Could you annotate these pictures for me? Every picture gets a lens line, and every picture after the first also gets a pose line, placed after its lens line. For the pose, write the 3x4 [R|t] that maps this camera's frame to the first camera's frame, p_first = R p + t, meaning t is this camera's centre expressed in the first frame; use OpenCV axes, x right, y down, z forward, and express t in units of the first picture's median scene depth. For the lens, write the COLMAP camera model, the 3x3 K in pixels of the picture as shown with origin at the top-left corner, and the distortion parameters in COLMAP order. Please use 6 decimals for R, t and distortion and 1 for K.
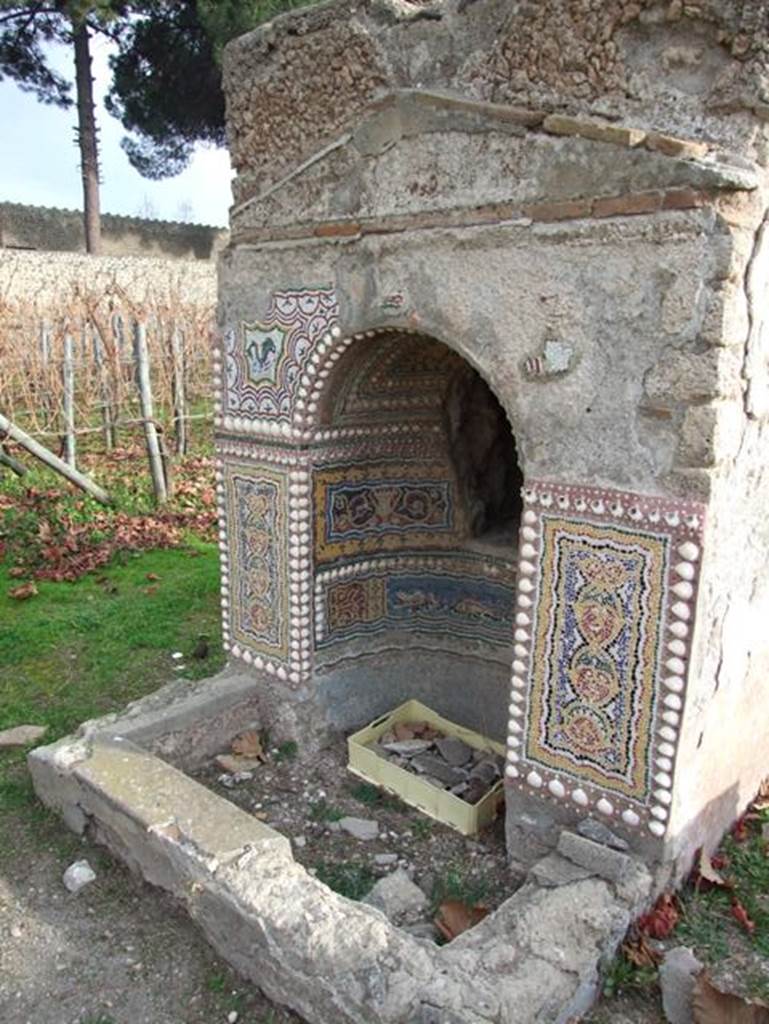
lens RADIAL K [[824.0, 0, 381.9], [0, 824.0, 505.1], [0, 0, 1]] dist [-0.059798, 0.055154]
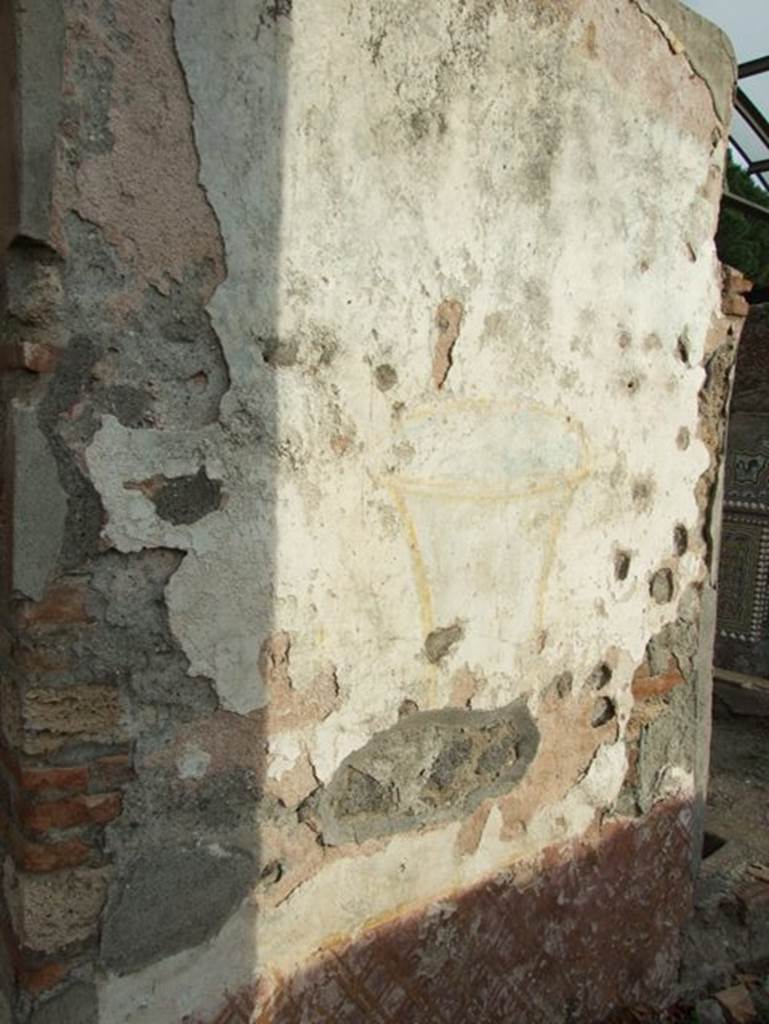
lens RADIAL K [[824.0, 0, 381.5], [0, 824.0, 509.1], [0, 0, 1]] dist [-0.059798, 0.055154]
pose [[0.992853, 0.064223, -0.100589, -0.930684], [-0.076642, 0.989204, -0.124905, 0.256299], [0.091481, 0.131722, 0.987056, -1.124024]]
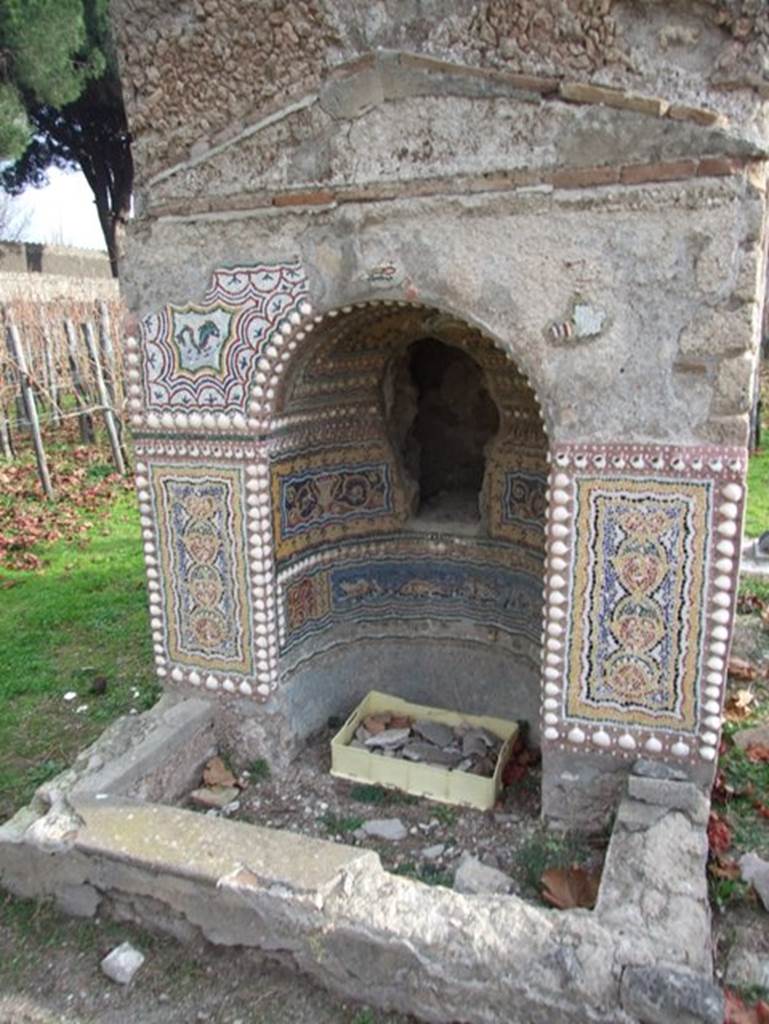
lens RADIAL K [[824.0, 0, 375.0], [0, 824.0, 504.7], [0, 0, 1]] dist [-0.059798, 0.055154]
pose [[0.932552, -0.110635, 0.343666, -0.341126], [0.109905, 0.993706, 0.021667, -0.002433], [-0.343900, 0.017565, 0.938842, 0.109356]]
